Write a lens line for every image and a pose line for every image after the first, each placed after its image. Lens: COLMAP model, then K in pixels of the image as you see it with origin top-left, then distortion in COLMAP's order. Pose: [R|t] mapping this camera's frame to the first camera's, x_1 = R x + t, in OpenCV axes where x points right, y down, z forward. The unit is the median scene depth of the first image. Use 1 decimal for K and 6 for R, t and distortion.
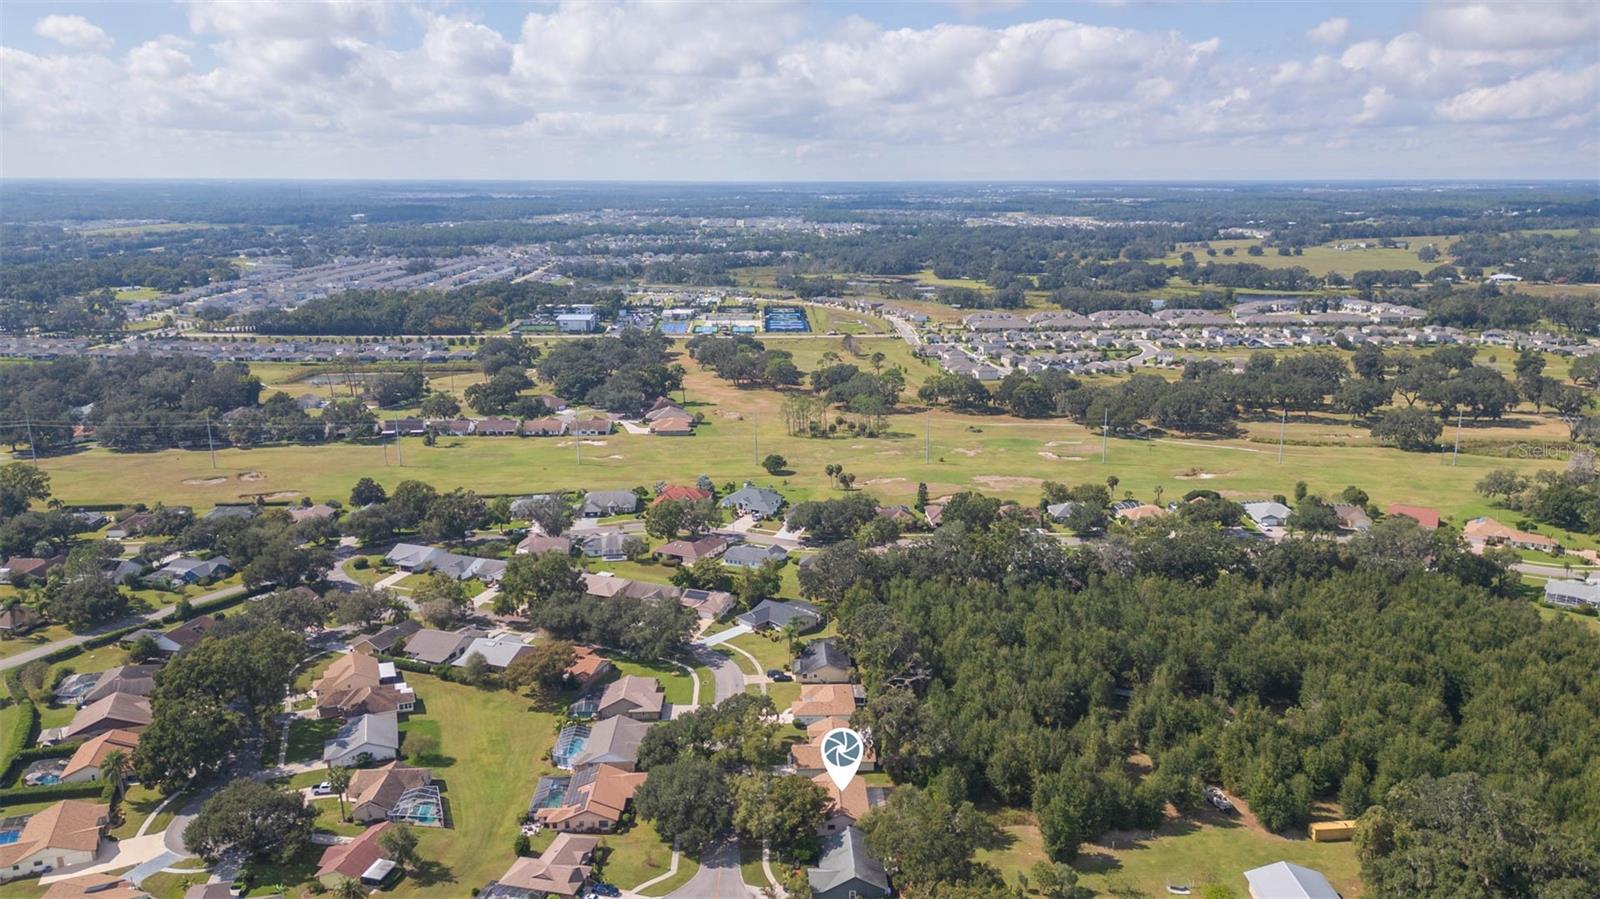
lens RADIAL K [[1185.4, 0, 776.6], [0, 1185.4, 452.6], [0, 0, 1]] dist [0.090247, -0.088968]
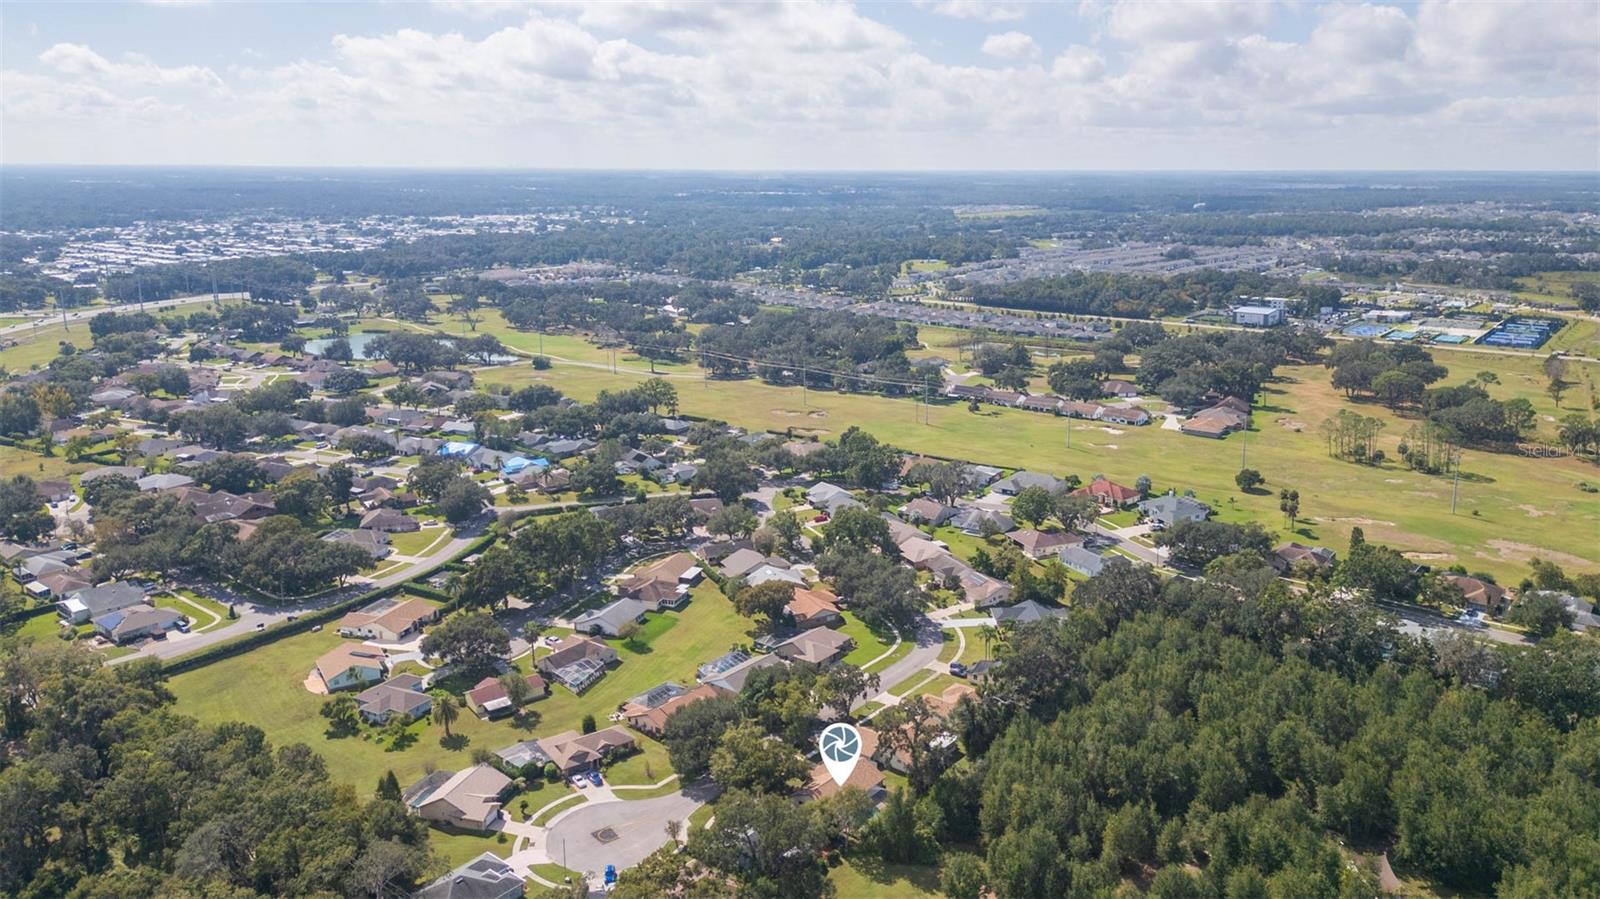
lens RADIAL K [[1124.6, 0, 816.6], [0, 1124.6, 451.4], [0, 0, 1]] dist [0.079669, -0.092797]
pose [[0.768562, 0.160011, -0.619442, 0.097983], [-0.148753, 0.986377, 0.070234, -0.008245], [0.622242, 0.038164, 0.781894, 0.039792]]
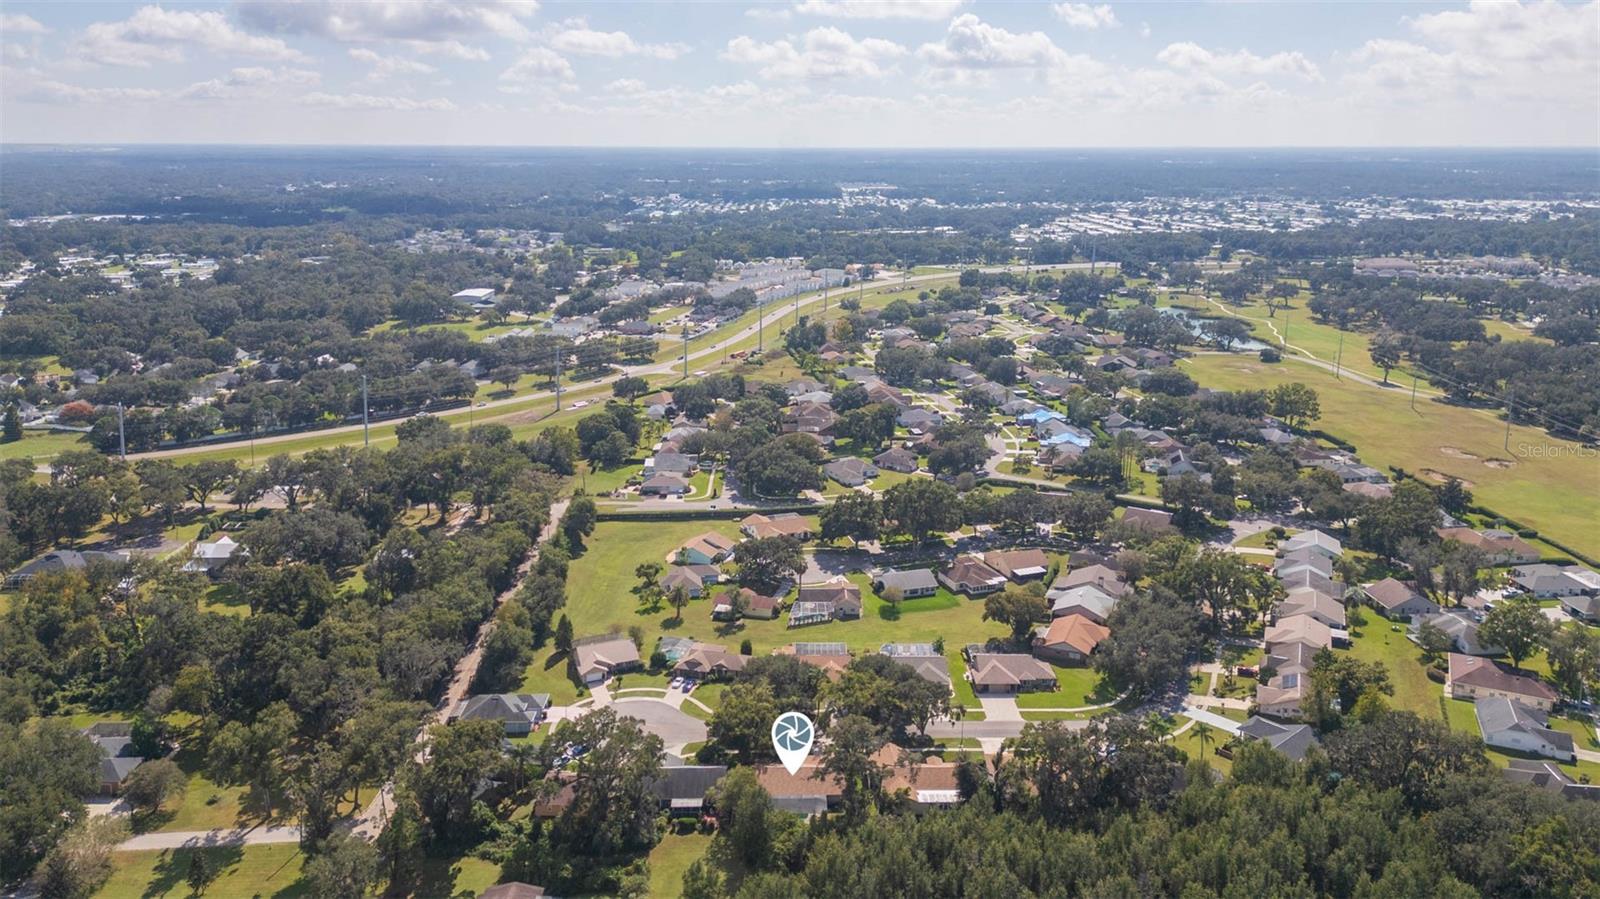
lens RADIAL K [[1124.6, 0, 816.6], [0, 1124.6, 451.4], [0, 0, 1]] dist [0.079669, -0.092797]
pose [[-0.026406, 0.259889, -0.965277, 0.147114], [-0.224574, 0.939390, 0.259062, -0.033887], [0.974099, 0.223617, 0.033559, 0.159614]]
